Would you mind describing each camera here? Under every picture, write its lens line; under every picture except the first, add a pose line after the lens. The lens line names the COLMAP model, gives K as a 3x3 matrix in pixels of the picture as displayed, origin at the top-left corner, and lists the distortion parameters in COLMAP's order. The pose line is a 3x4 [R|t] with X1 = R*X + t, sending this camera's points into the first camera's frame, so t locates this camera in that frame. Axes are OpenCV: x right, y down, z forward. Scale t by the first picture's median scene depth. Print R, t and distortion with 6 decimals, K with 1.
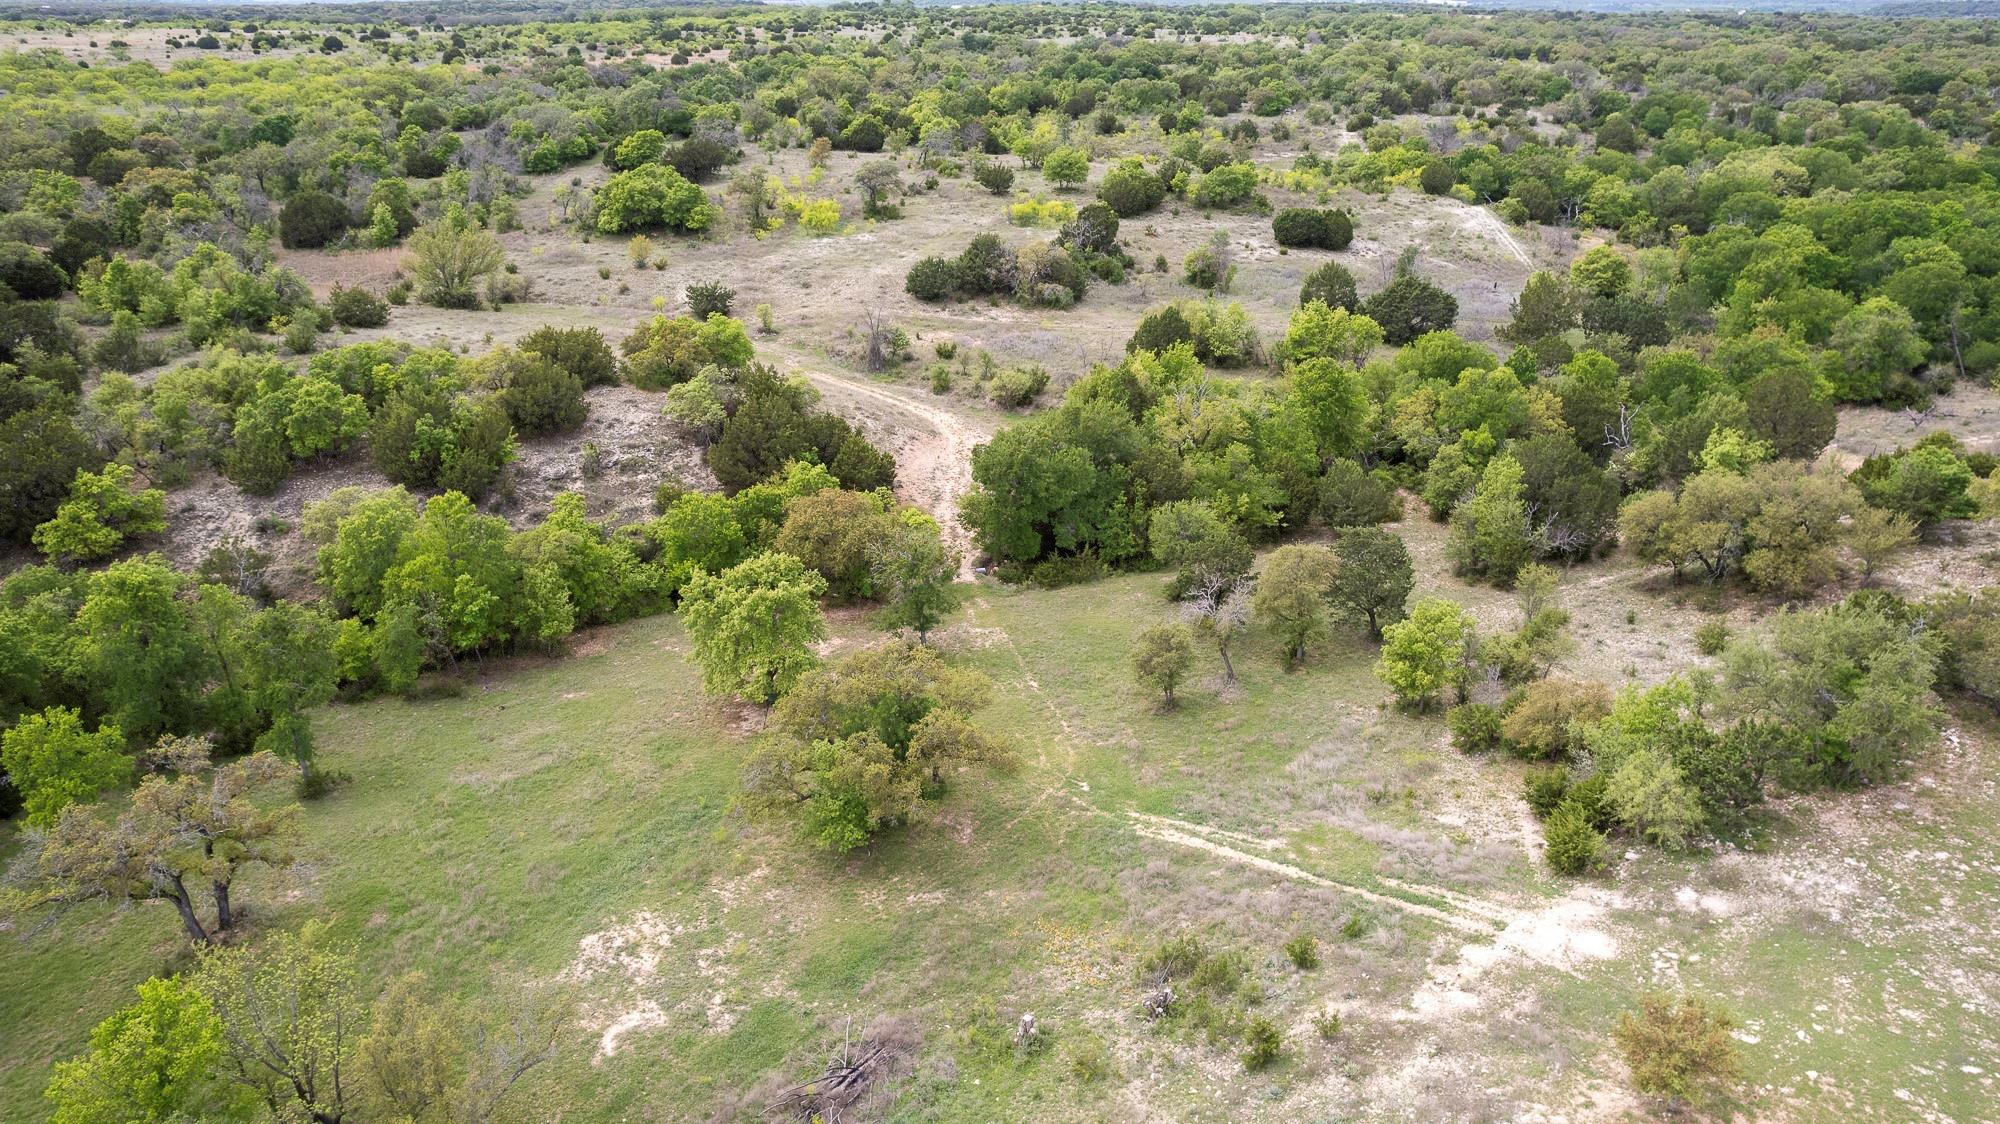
lens RADIAL K [[1277.0, 0, 1013.7], [0, 1277.0, 557.8], [0, 0, 1]] dist [-0.068491, 0.054132]
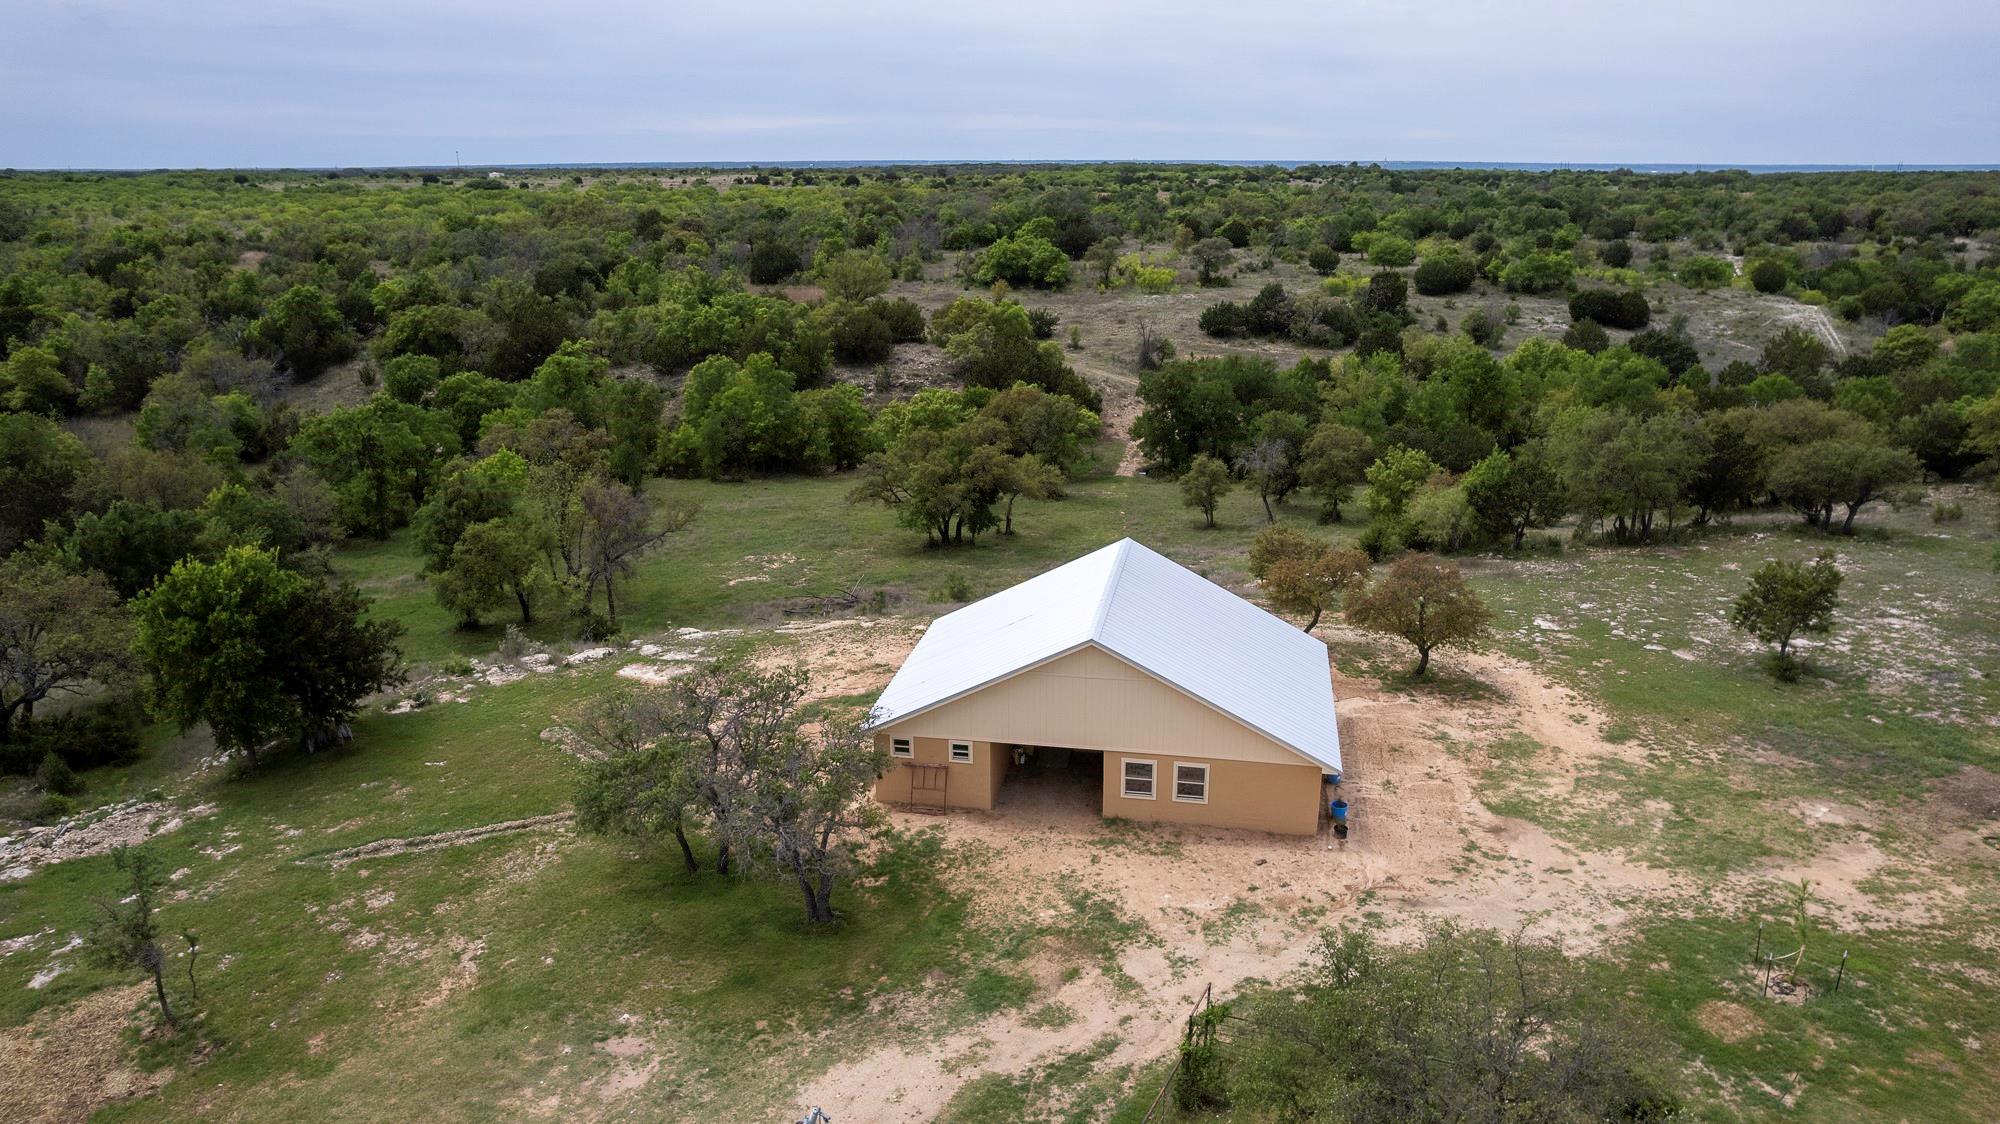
lens RADIAL K [[1277.0, 0, 1014.4], [0, 1277.0, 569.7], [0, 0, 1]] dist [-0.068491, 0.054132]
pose [[0.934739, 0.107105, -0.338810, 0.140430], [-0.145554, 0.985238, -0.090113, 0.112470], [0.324157, 0.133547, 0.936530, -0.105138]]
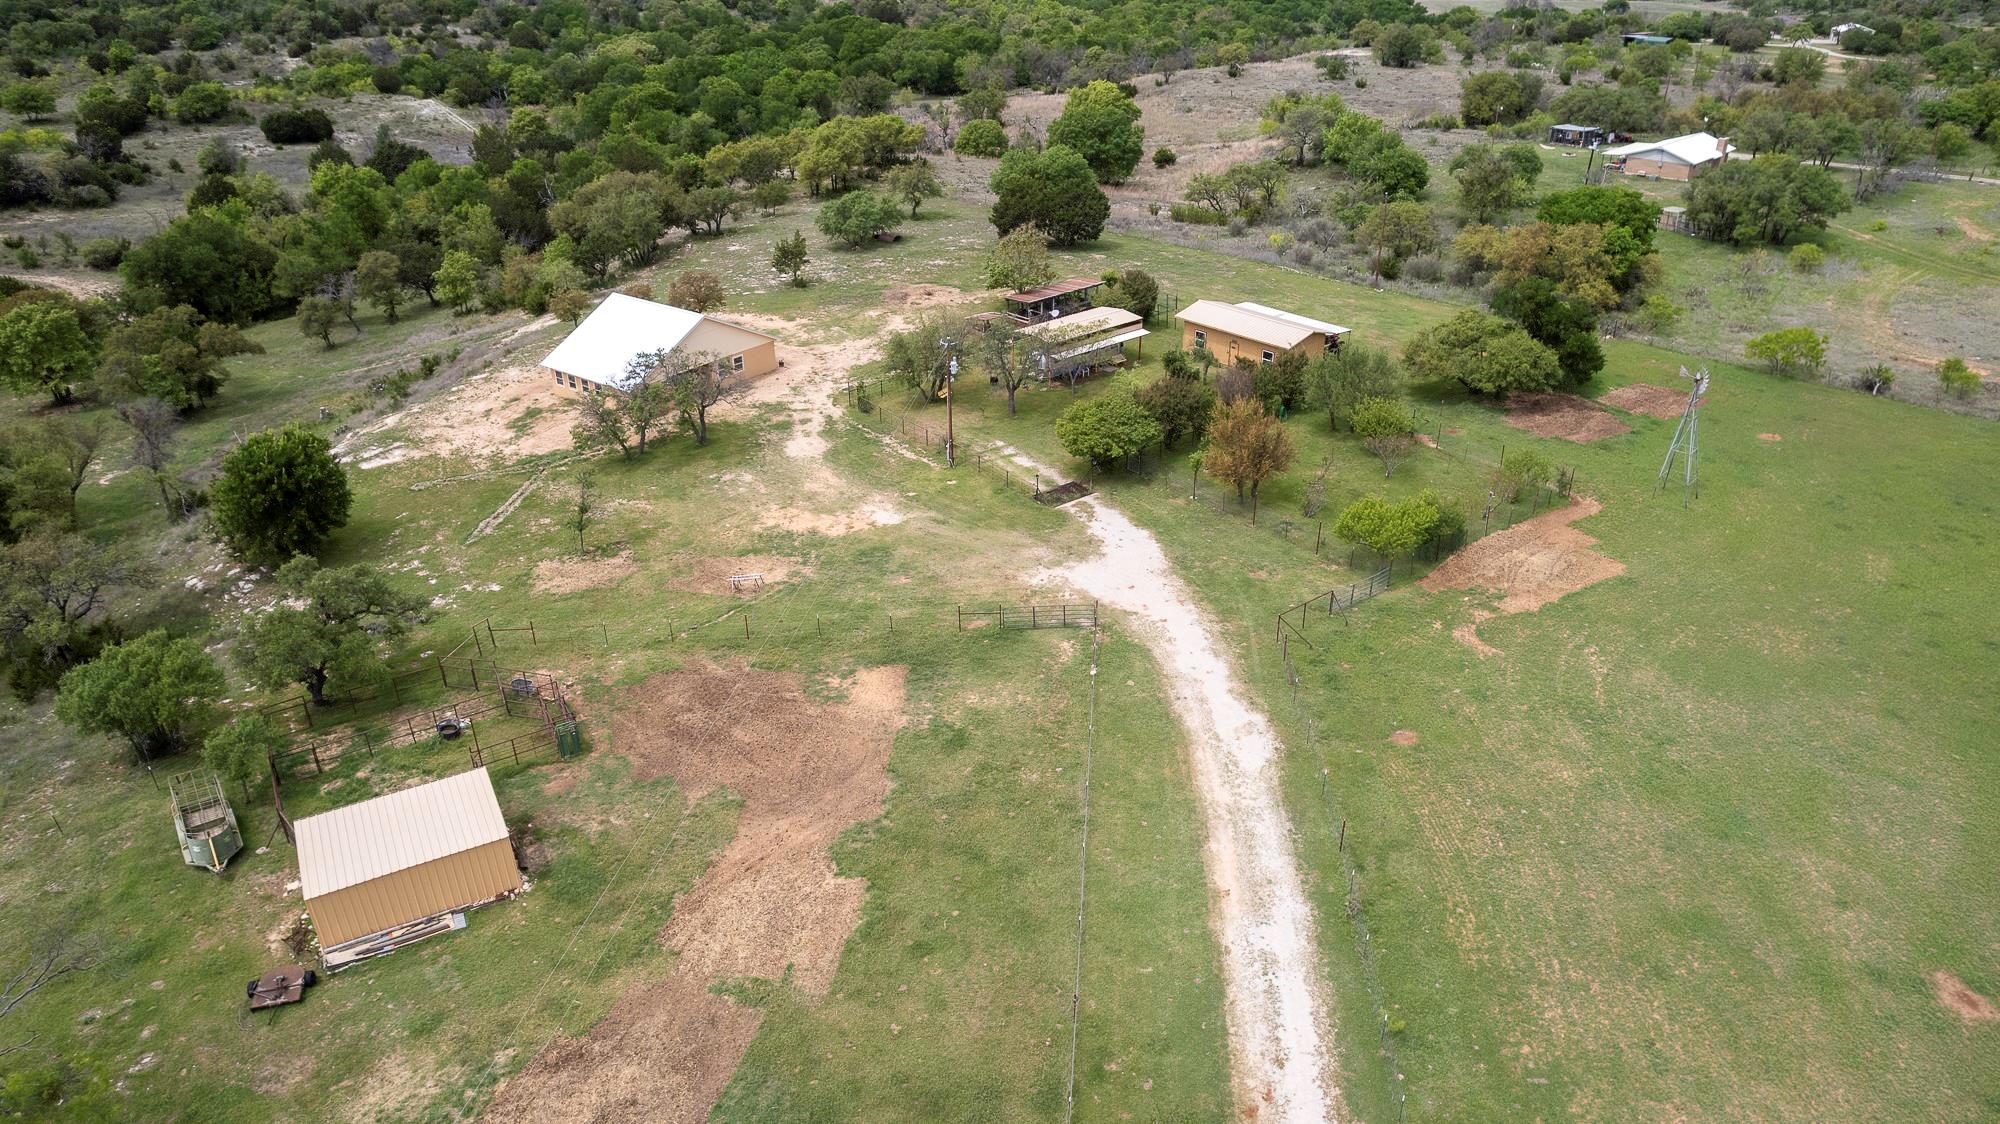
lens RADIAL K [[1277.0, 0, 1018.0], [0, 1277.0, 576.1], [0, 0, 1]] dist [-0.068491, 0.054132]
pose [[0.727404, -0.325451, 0.604123, -0.123280], [0.289070, 0.943780, 0.160370, 0.150343], [-0.622351, 0.057980, 0.780588, -0.340124]]
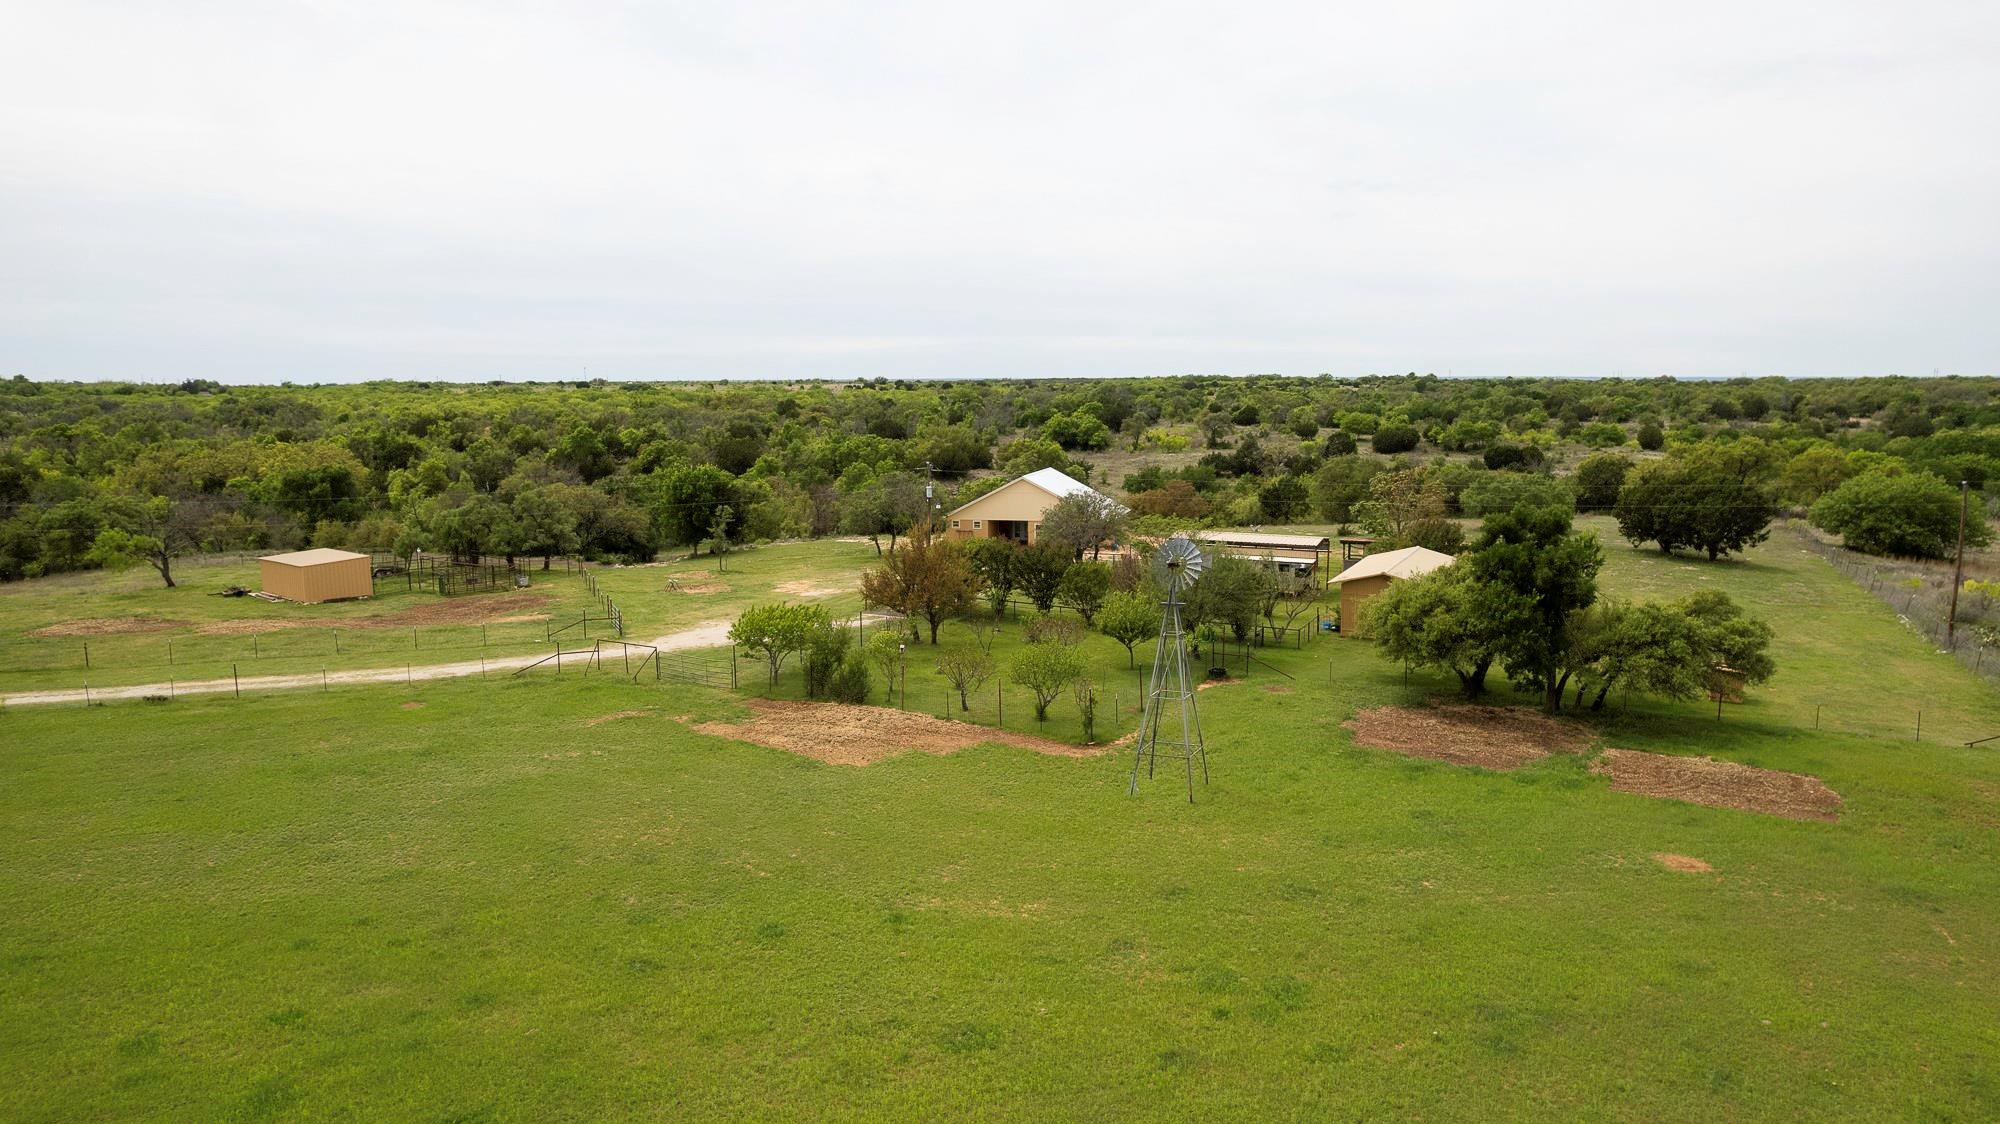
lens RADIAL K [[1277.0, 0, 999.1], [0, 1277.0, 557.8], [0, 0, 1]] dist [-0.068491, 0.054132]
pose [[0.902603, 0.054446, -0.427016, 0.300016], [-0.173486, 0.953854, -0.245084, 0.260164], [0.393967, 0.295295, 0.870397, -0.366893]]
